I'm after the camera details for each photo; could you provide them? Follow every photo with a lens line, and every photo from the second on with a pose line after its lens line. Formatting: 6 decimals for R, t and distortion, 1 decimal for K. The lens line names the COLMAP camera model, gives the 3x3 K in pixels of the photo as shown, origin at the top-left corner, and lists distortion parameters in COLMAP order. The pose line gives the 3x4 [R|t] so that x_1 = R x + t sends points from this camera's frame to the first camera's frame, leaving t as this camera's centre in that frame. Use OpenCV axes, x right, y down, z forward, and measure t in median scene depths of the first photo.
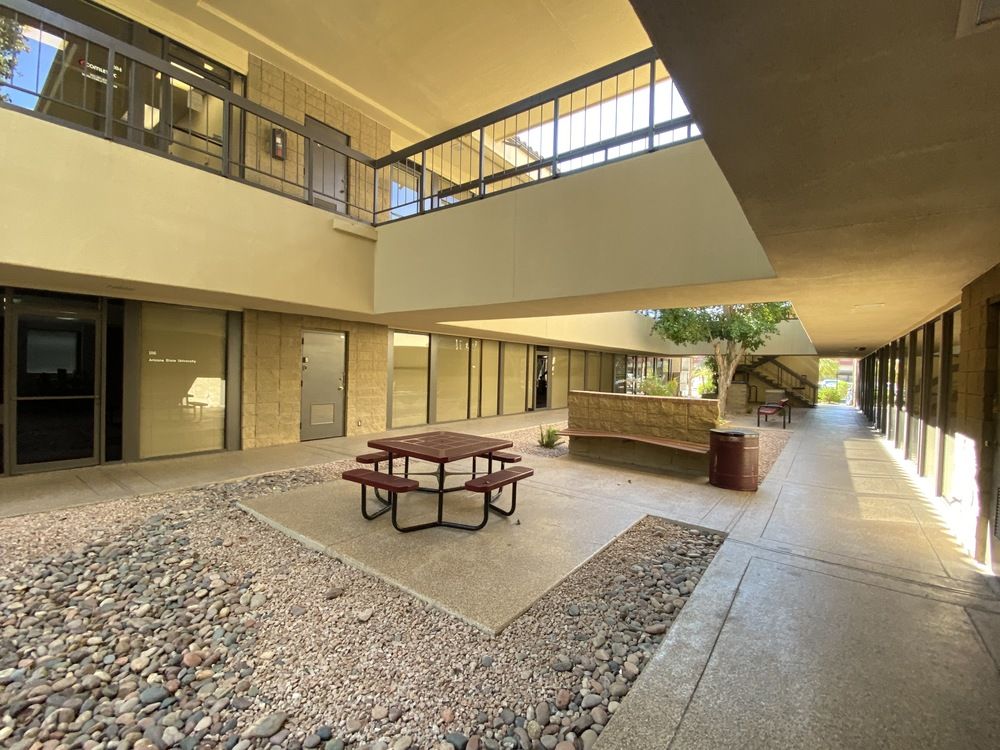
lens RADIAL K [[433.9, 0, 500.0], [0, 433.9, 375.0], [0, 0, 1]] dist [-0.002573, -0.000466]
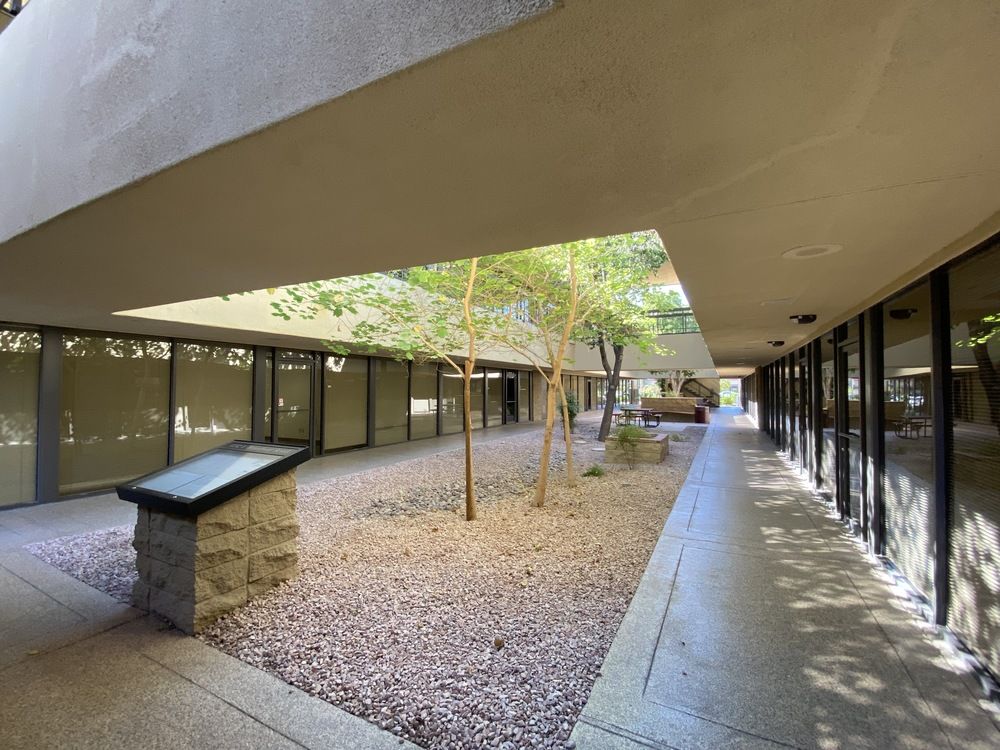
lens RADIAL K [[433.9, 0, 500.0], [0, 433.9, 375.0], [0, 0, 1]] dist [-0.002573, -0.000466]
pose [[0.984621, -0.018159, 0.173758, -0.428386], [0.026311, 0.998653, -0.044727, -0.000615], [-0.172711, 0.048610, 0.983772, -0.551412]]
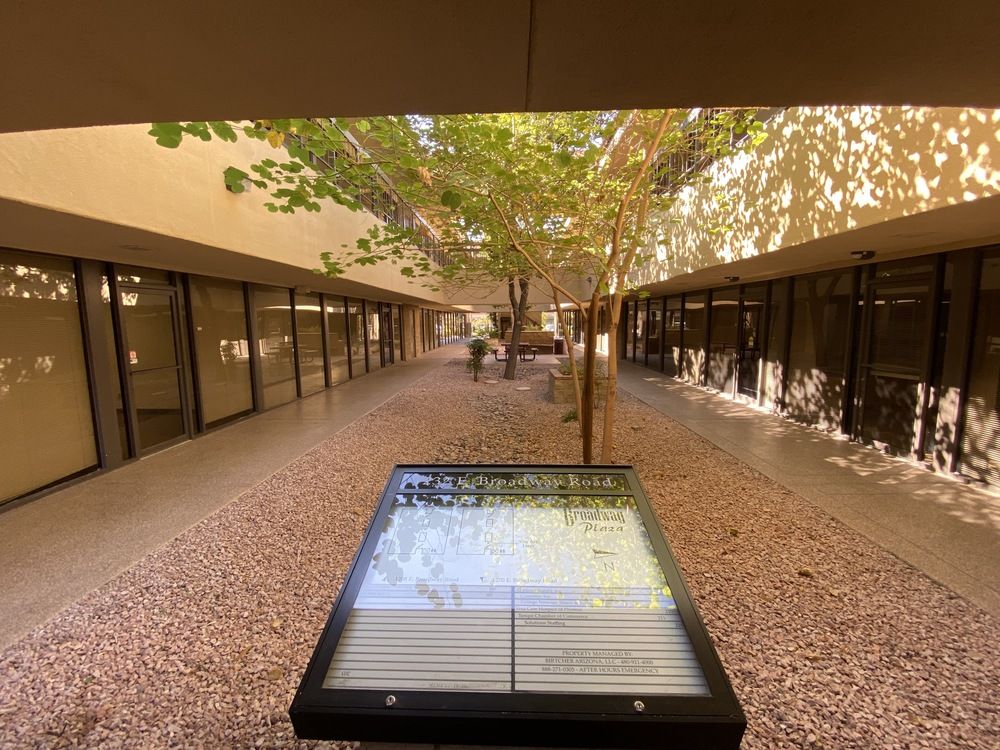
lens RADIAL K [[433.9, 0, 500.0], [0, 433.9, 375.0], [0, 0, 1]] dist [-0.002573, -0.000466]
pose [[0.810801, -0.106170, 0.575612, -0.538771], [0.042495, 0.991494, 0.123019, -0.010268], [-0.583777, -0.075283, 0.808416, -0.422337]]
